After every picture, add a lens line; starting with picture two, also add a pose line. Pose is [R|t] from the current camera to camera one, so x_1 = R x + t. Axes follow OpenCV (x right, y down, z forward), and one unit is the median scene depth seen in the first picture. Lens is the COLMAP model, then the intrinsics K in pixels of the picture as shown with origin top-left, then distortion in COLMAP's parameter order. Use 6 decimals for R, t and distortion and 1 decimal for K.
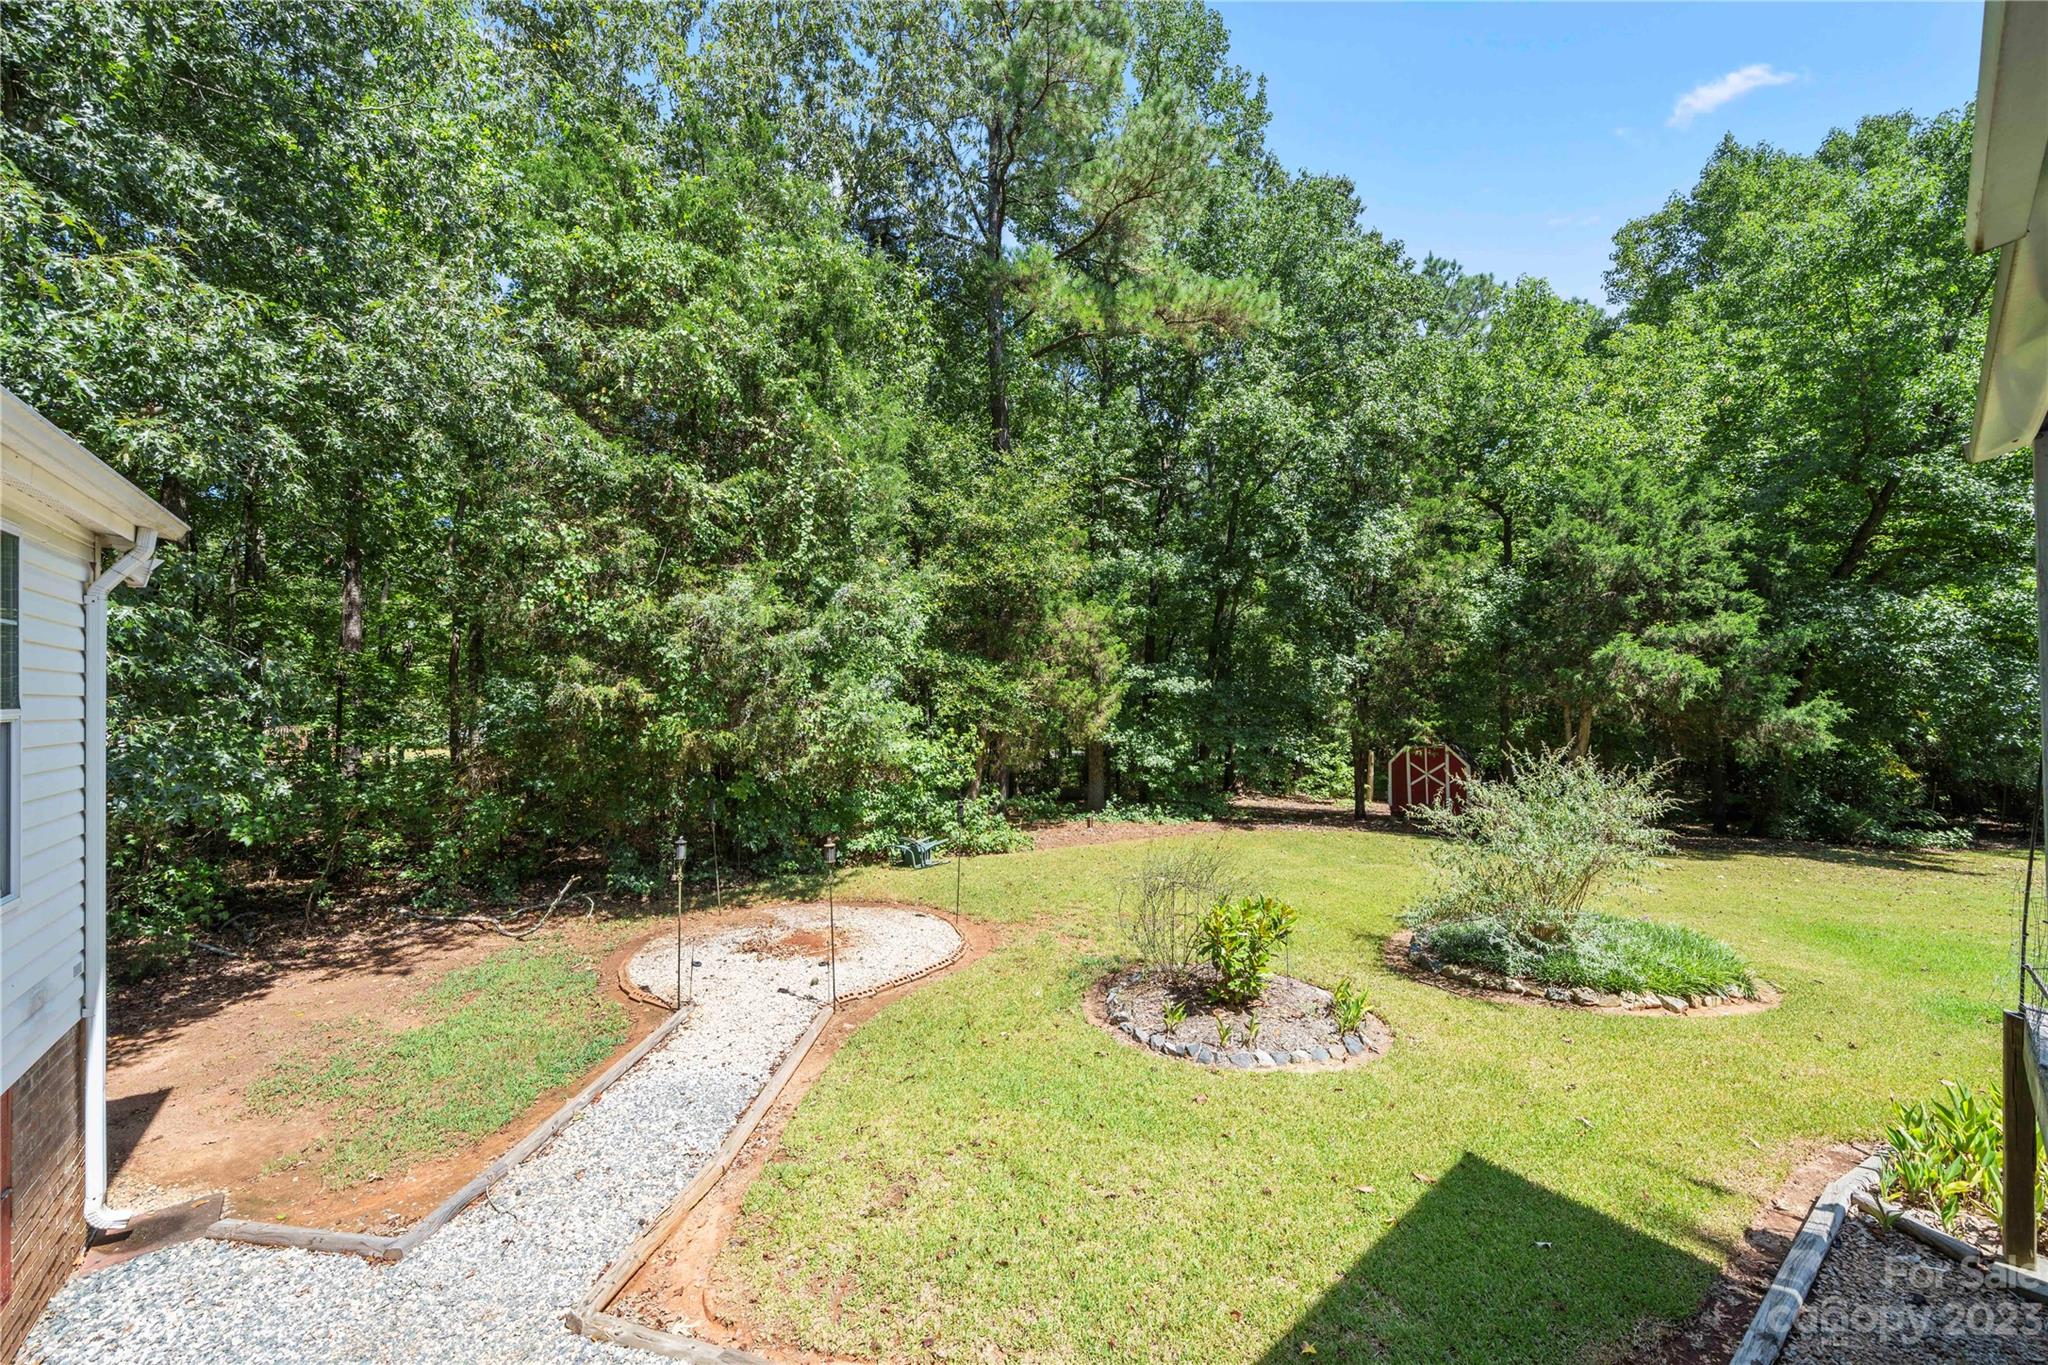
lens RADIAL K [[793.4, 0, 1019.7], [0, 793.4, 688.3], [0, 0, 1]] dist [-0.003764, 0.000602]
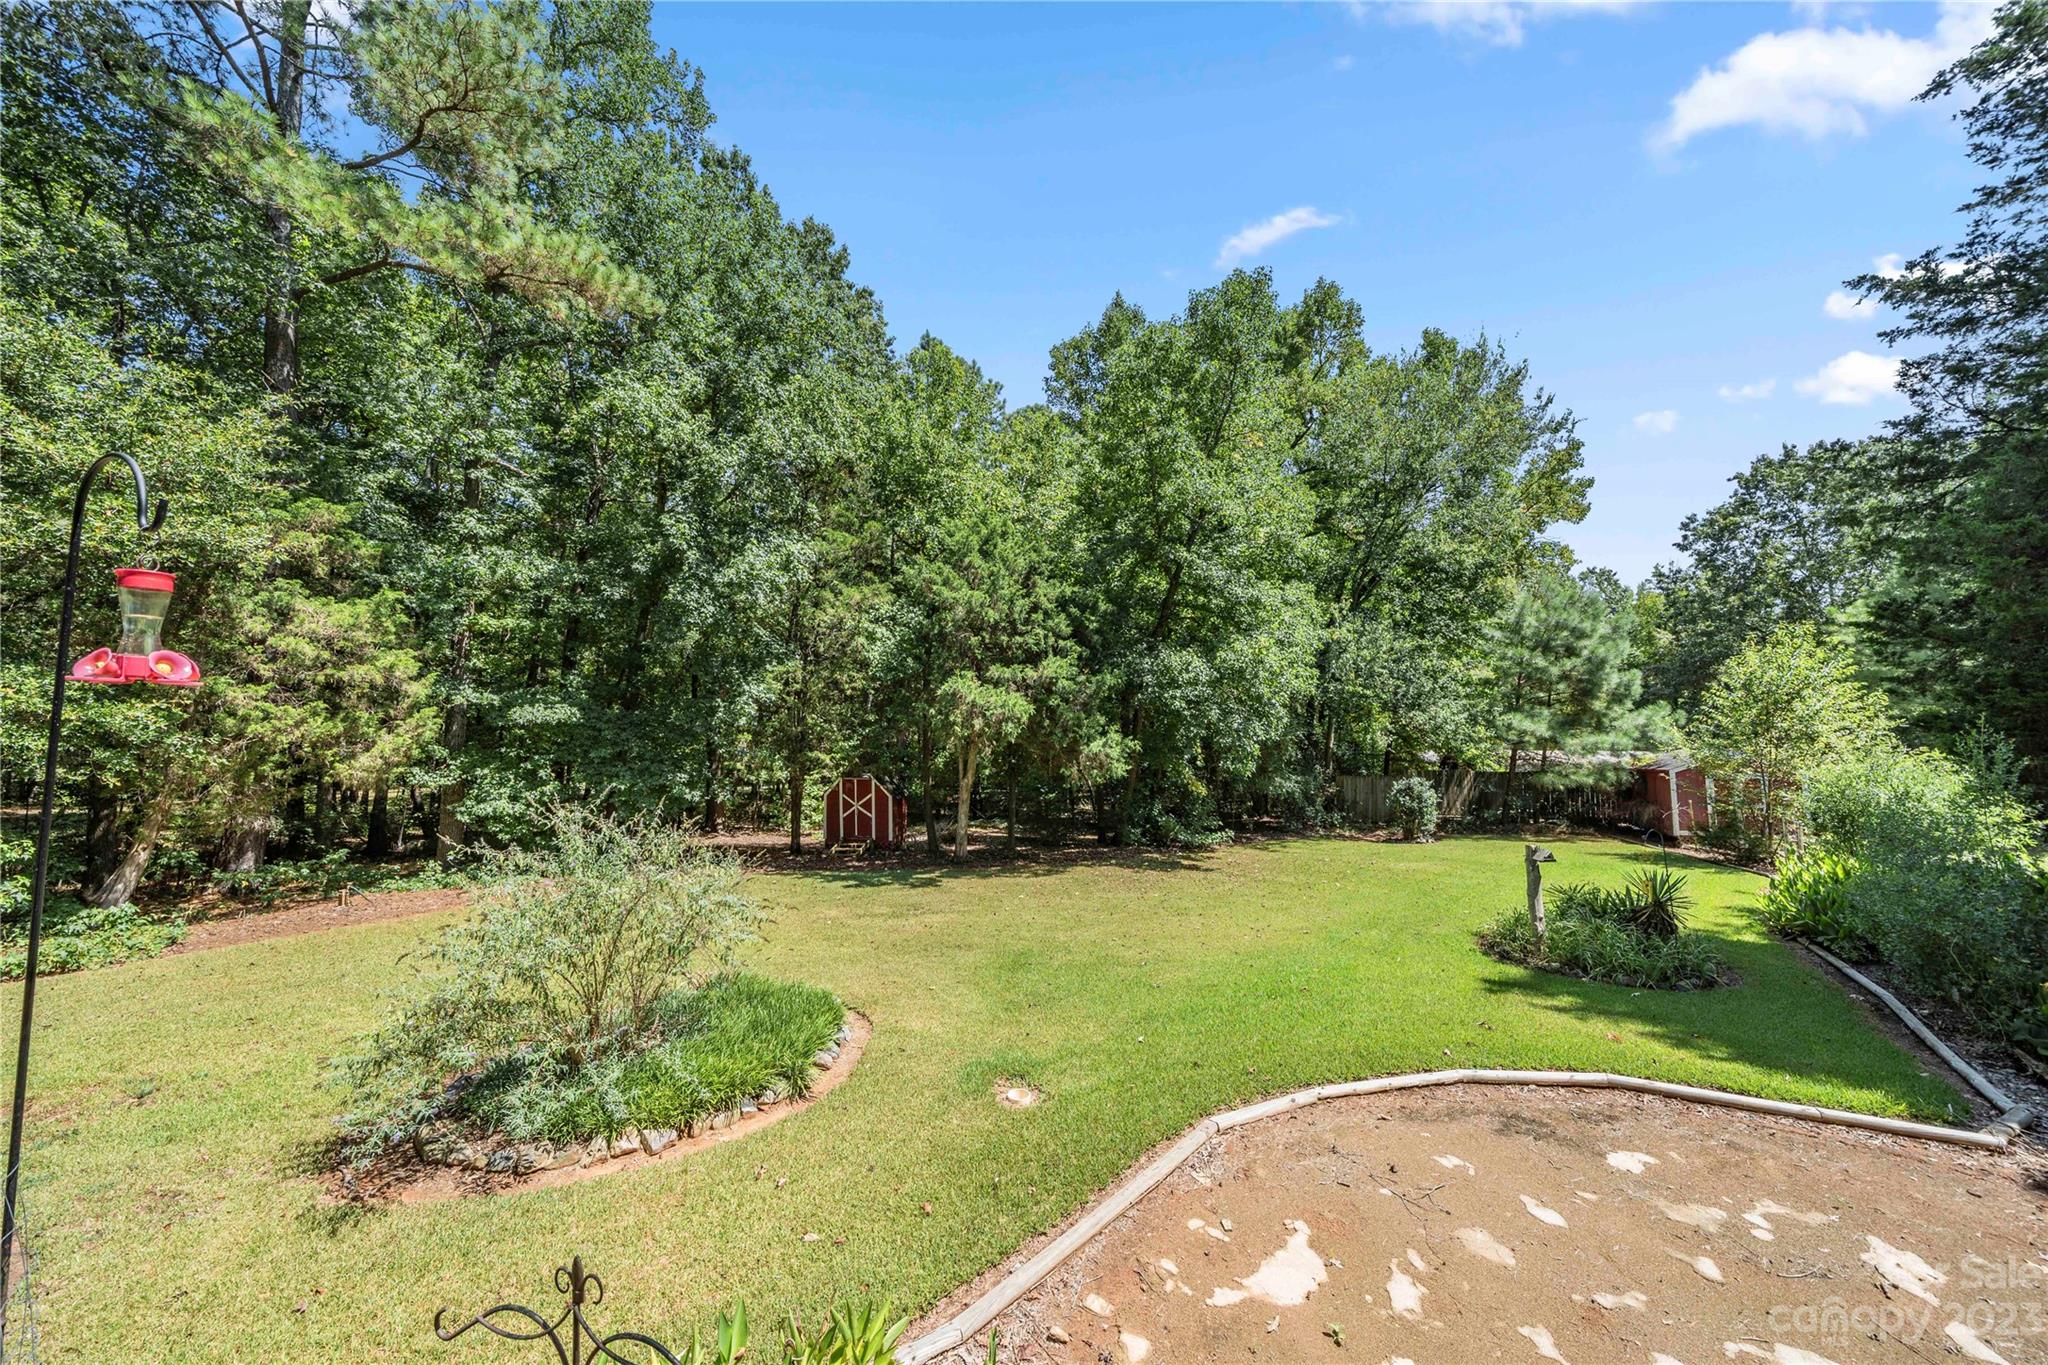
lens RADIAL K [[701.0, 0, 1078.9], [0, 701.0, 689.0], [0, 0, 1]] dist [-0.001573, -0.000497]
pose [[0.865013, 0.033276, 0.500644, 0.414240], [-0.011854, 0.998875, -0.045909, -0.003839], [-0.501609, 0.033777, 0.864435, 0.102217]]
